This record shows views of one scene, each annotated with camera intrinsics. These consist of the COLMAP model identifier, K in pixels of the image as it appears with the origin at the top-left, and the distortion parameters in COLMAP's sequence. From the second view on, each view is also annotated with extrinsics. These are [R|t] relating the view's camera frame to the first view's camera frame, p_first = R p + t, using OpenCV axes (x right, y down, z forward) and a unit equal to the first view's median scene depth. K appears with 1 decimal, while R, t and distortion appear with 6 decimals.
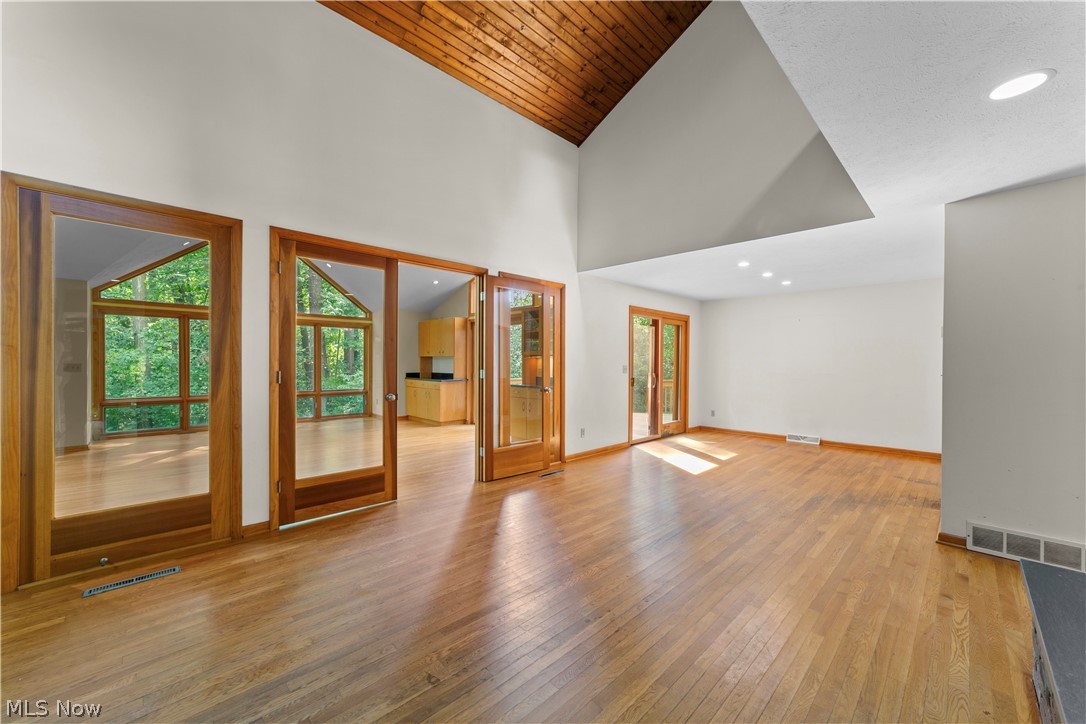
lens RADIAL K [[418.5, 0, 546.4], [0, 418.5, 367.6], [0, 0, 1]] dist [-0.003801, 0.001876]
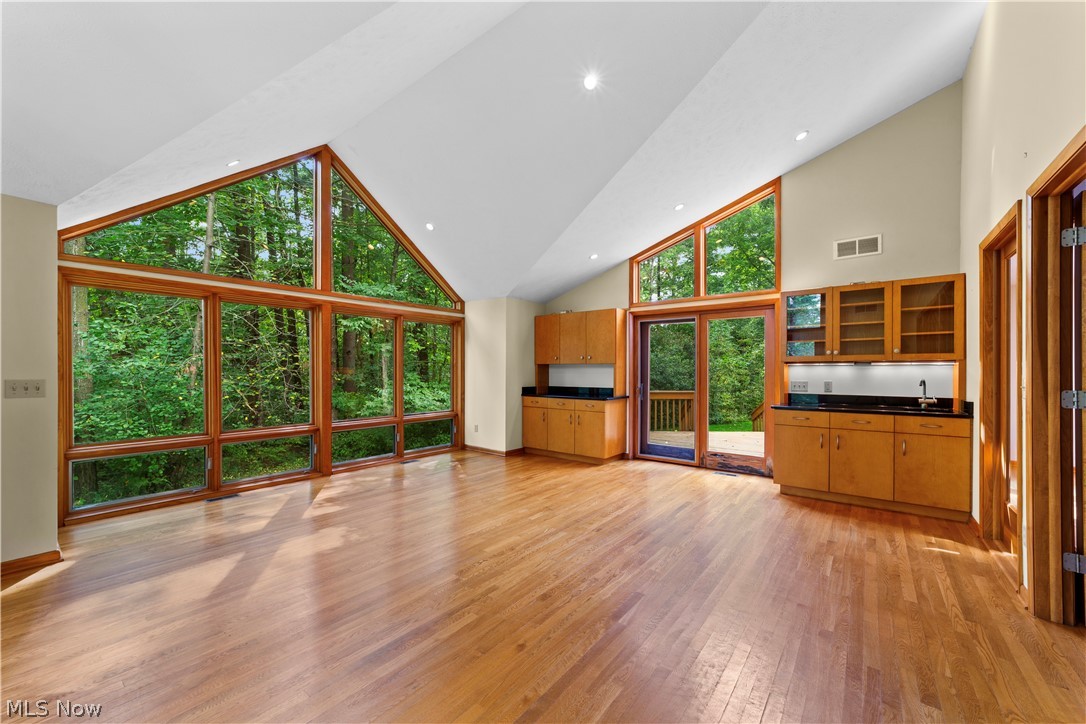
lens RADIAL K [[418.5, 0, 538.2], [0, 418.5, 373.4], [0, 0, 1]] dist [-0.003801, 0.001876]
pose [[0.992878, -0.006323, 0.118970, -0.420714], [0.006643, 0.999975, -0.002294, -0.010099], [-0.118952, 0.003068, 0.992895, 0.315905]]
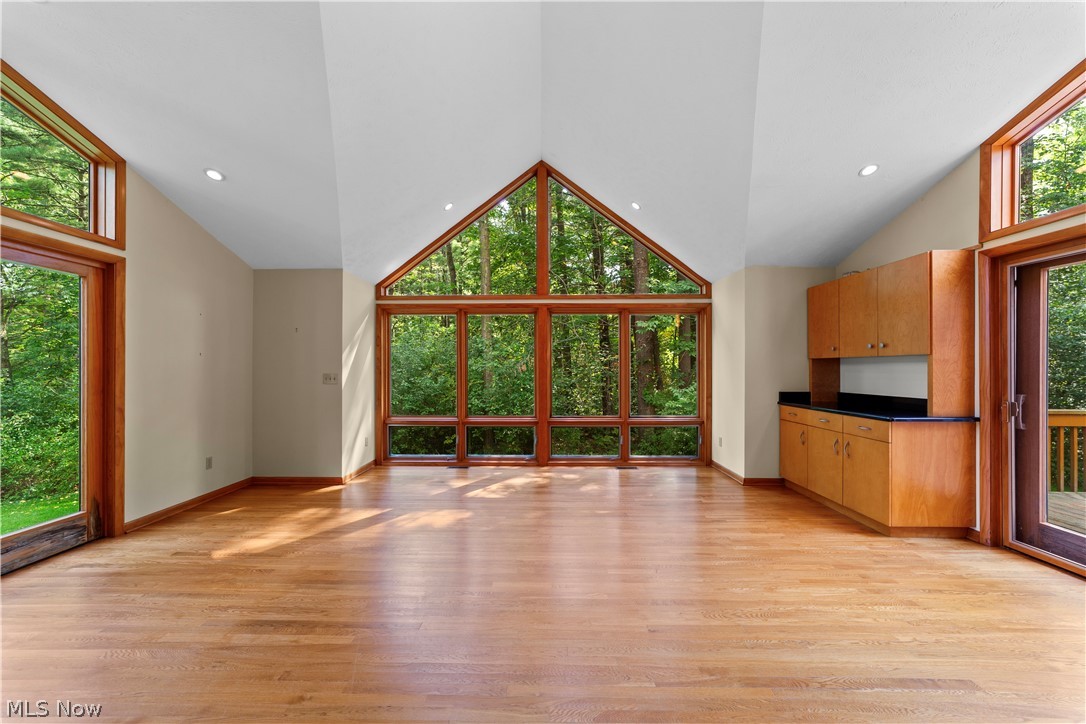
lens RADIAL K [[418.5, 0, 542.1], [0, 418.5, 366.6], [0, 0, 1]] dist [-0.003801, 0.001876]
pose [[0.708577, -0.010959, -0.705549, -0.198366], [-0.004036, 0.999800, -0.019583, -0.007654], [0.705622, 0.016723, 0.708391, 0.481771]]
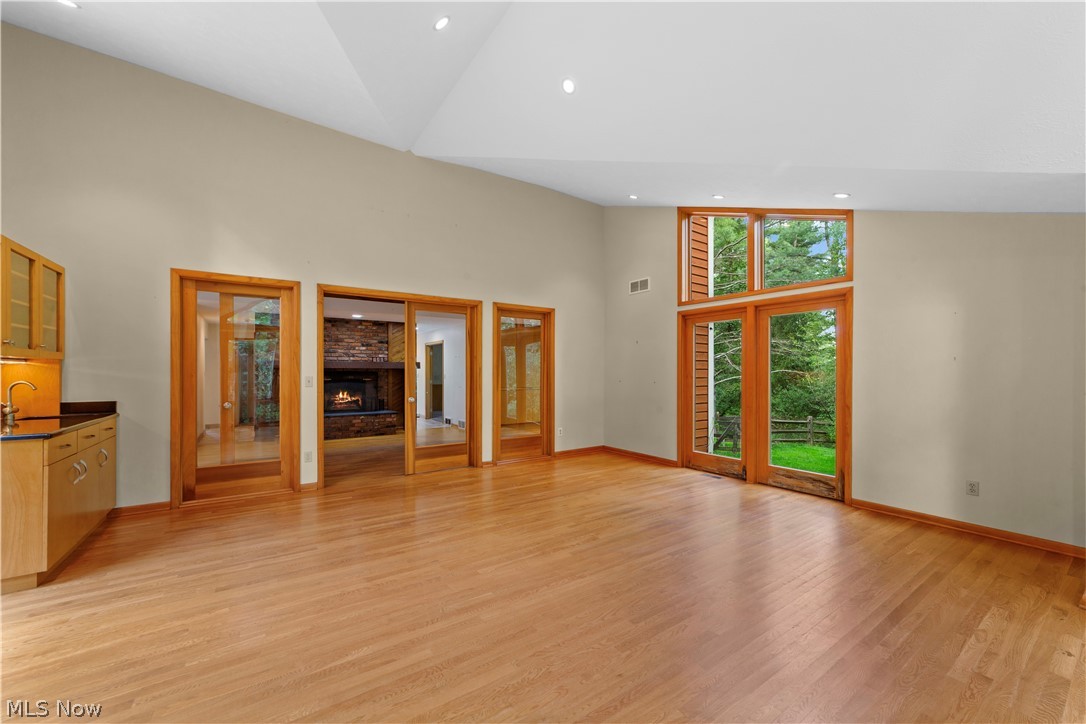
lens RADIAL K [[418.5, 0, 534.7], [0, 418.5, 368.7], [0, 0, 1]] dist [-0.003801, 0.001876]
pose [[-0.981190, -0.005824, 0.192959, -0.459932], [-0.005840, 0.999983, 0.000486, -0.016662], [-0.192958, -0.000650, -0.981207, 0.999614]]
